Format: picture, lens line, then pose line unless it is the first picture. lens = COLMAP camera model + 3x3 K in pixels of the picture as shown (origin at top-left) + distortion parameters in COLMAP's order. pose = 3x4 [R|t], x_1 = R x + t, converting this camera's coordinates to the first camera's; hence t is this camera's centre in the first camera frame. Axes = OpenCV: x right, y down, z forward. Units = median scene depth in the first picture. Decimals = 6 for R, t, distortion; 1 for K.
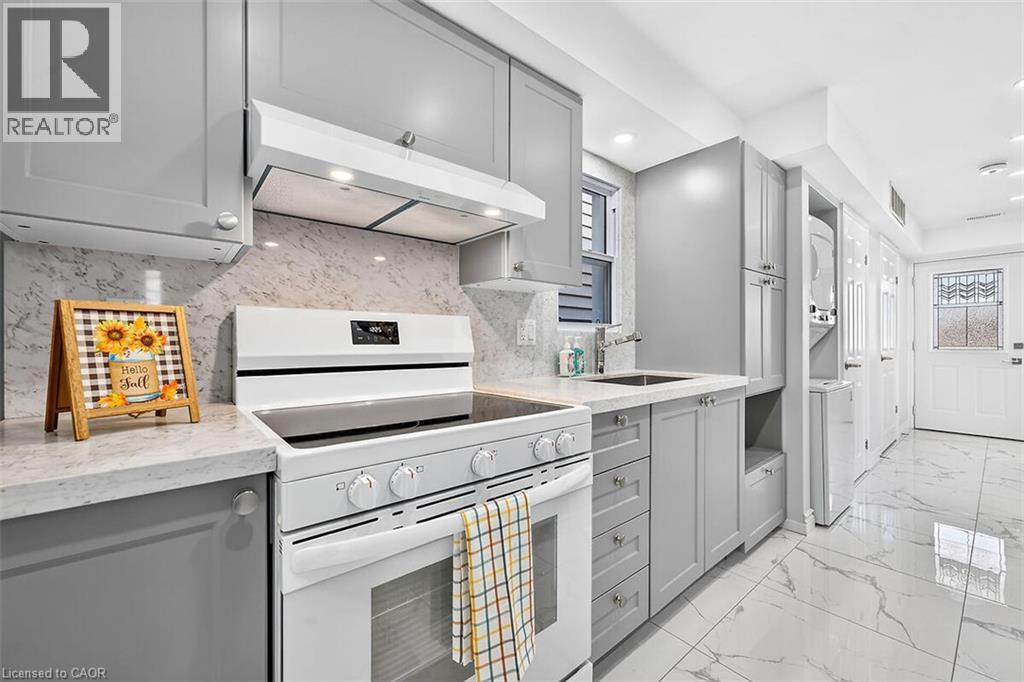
lens RADIAL K [[406.9, 0, 512.4], [0, 406.9, 343.8], [0, 0, 1]] dist [0.000465, 0.002427]
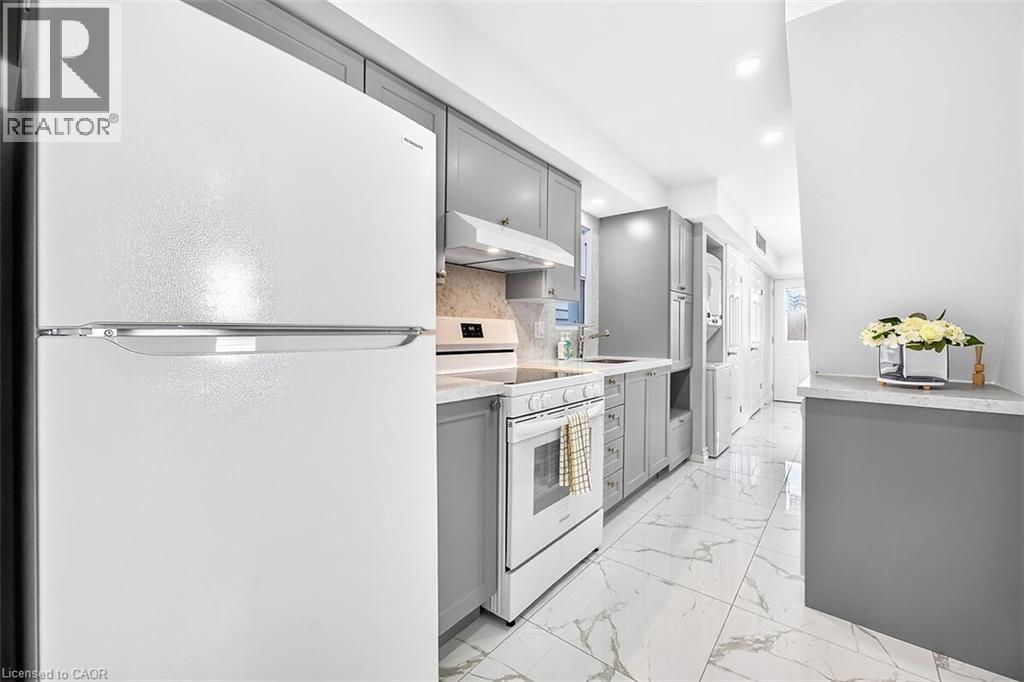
lens RADIAL K [[406.9, 0, 520.2], [0, 406.9, 335.2], [0, 0, 1]] dist [0.000465, 0.002427]
pose [[0.979178, 0.008148, 0.202838, -0.337614], [-0.007907, 0.999967, -0.001997, -0.005559], [-0.202847, 0.000352, 0.979210, -0.451015]]
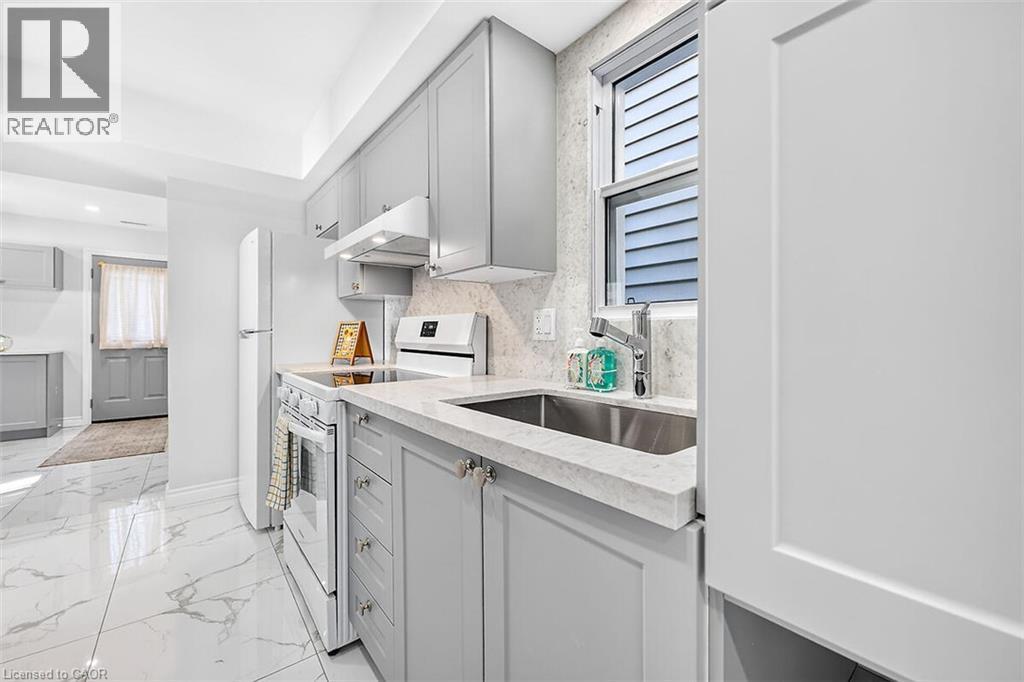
lens RADIAL K [[406.9, 0, 514.0], [0, 406.9, 336.8], [0, 0, 1]] dist [0.000465, 0.002427]
pose [[-0.014585, 0.012596, -0.999814, 0.837239], [-0.001952, 0.999918, 0.012626, -0.013526], [0.999892, 0.002136, -0.014560, 0.947180]]
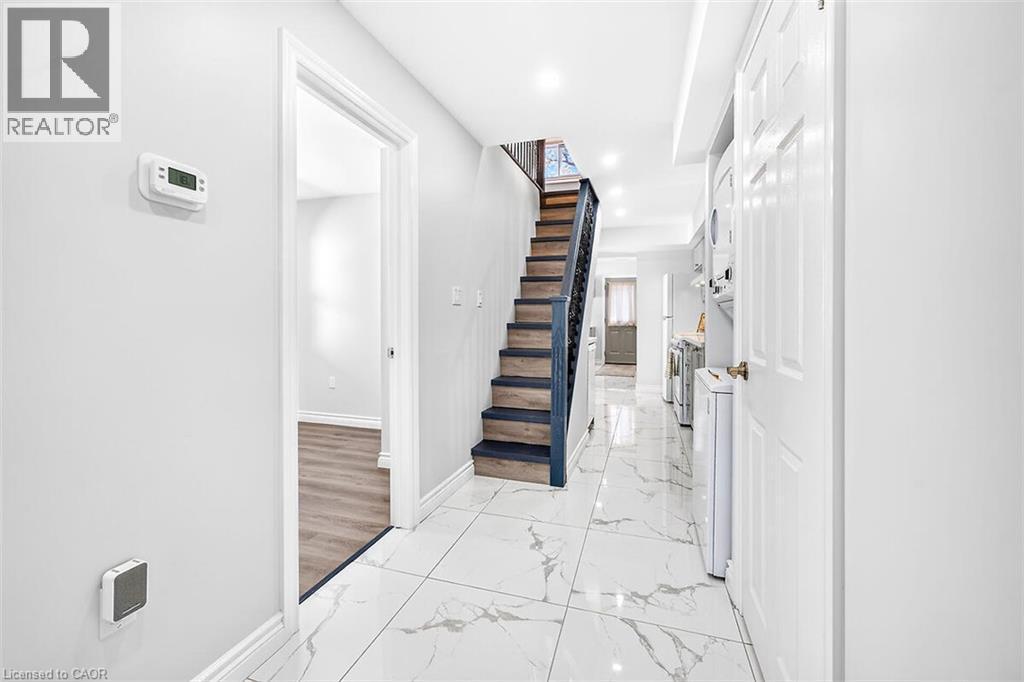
lens RADIAL K [[406.9, 0, 522.2], [0, 406.9, 315.2], [0, 0, 1]] dist [0.000465, 0.002427]
pose [[-0.832764, 0.000879, -0.553627, 2.062609], [0.003383, 0.999988, -0.003501, -0.020611], [0.553617, -0.004788, -0.832758, 1.982028]]
